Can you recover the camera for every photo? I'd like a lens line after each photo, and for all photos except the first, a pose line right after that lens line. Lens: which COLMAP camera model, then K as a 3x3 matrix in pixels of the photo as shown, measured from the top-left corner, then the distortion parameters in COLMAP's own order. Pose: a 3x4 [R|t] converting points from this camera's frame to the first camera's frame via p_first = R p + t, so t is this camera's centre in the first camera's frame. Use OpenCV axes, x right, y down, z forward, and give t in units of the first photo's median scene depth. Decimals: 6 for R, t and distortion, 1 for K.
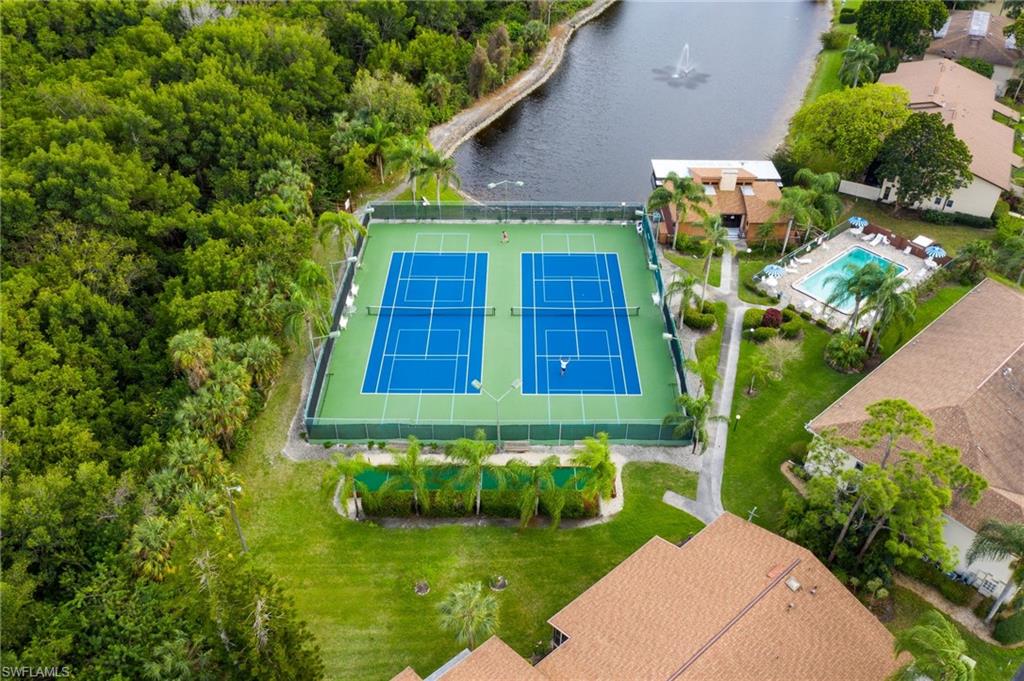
lens RADIAL K [[814.0, 0, 510.9], [0, 814.0, 325.7], [0, 0, 1]] dist [-0.017233, -0.001052]
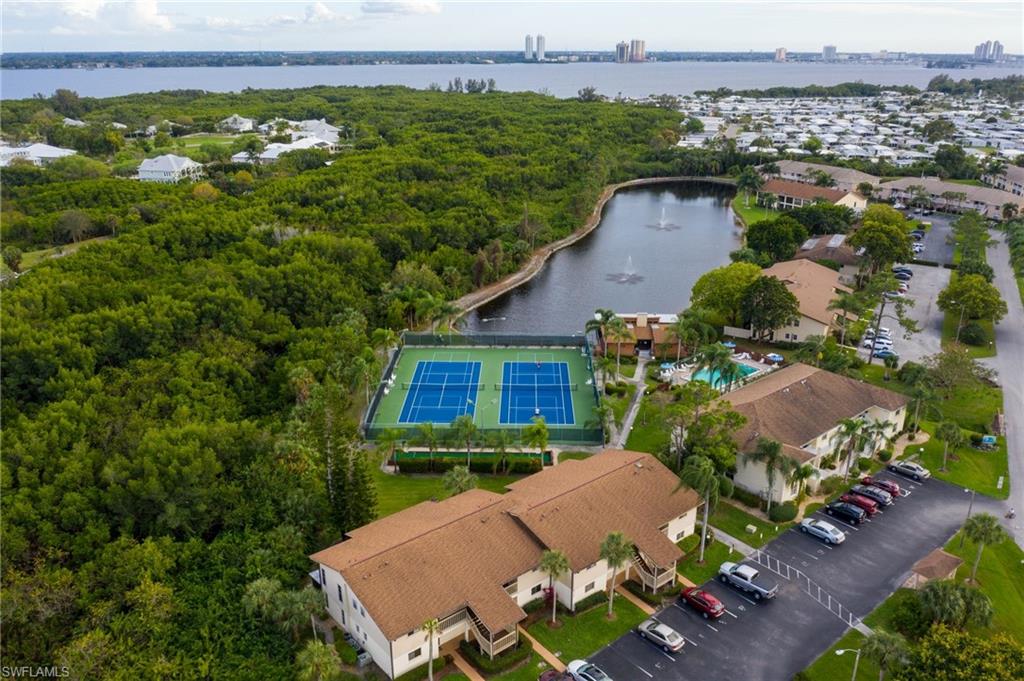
lens RADIAL K [[814.0, 0, 510.9], [0, 814.0, 325.7], [0, 0, 1]] dist [-0.017233, -0.001052]
pose [[0.999920, 0.002710, -0.012352, 0.042947], [-0.006491, 0.948264, -0.317416, 0.314063], [0.010853, 0.317470, 0.948206, -0.433521]]
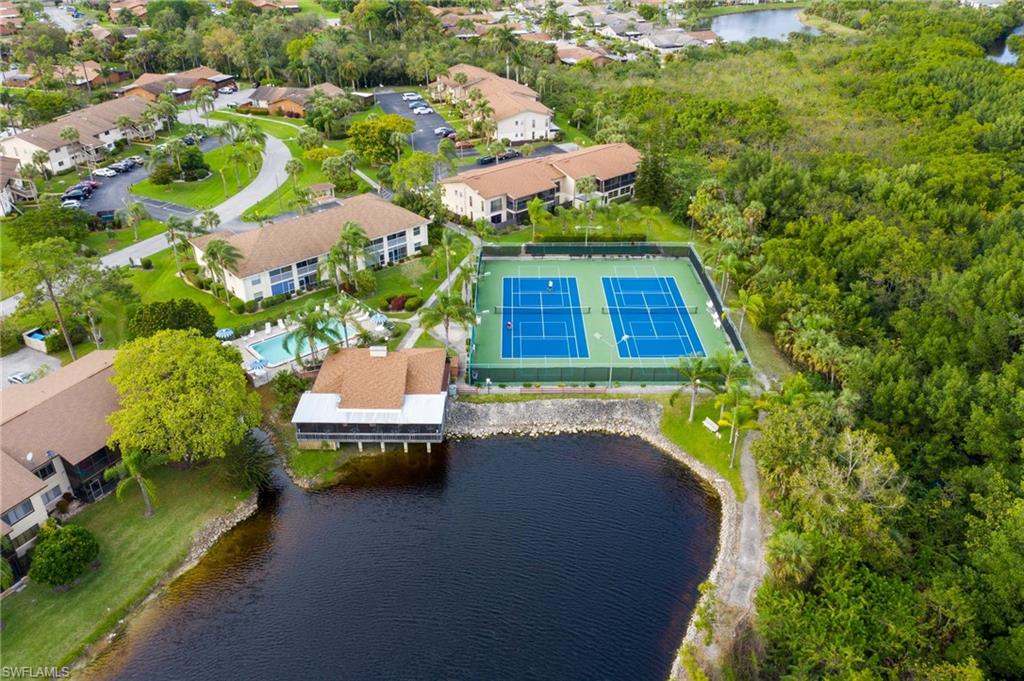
lens RADIAL K [[814.0, 0, 510.9], [0, 814.0, 325.7], [0, 0, 1]] dist [-0.017233, -0.001052]
pose [[-0.999966, 0.001333, -0.008153, 0.122001], [-0.006850, 0.417954, 0.908442, -1.056691], [0.004618, 0.908467, -0.417931, 1.368603]]
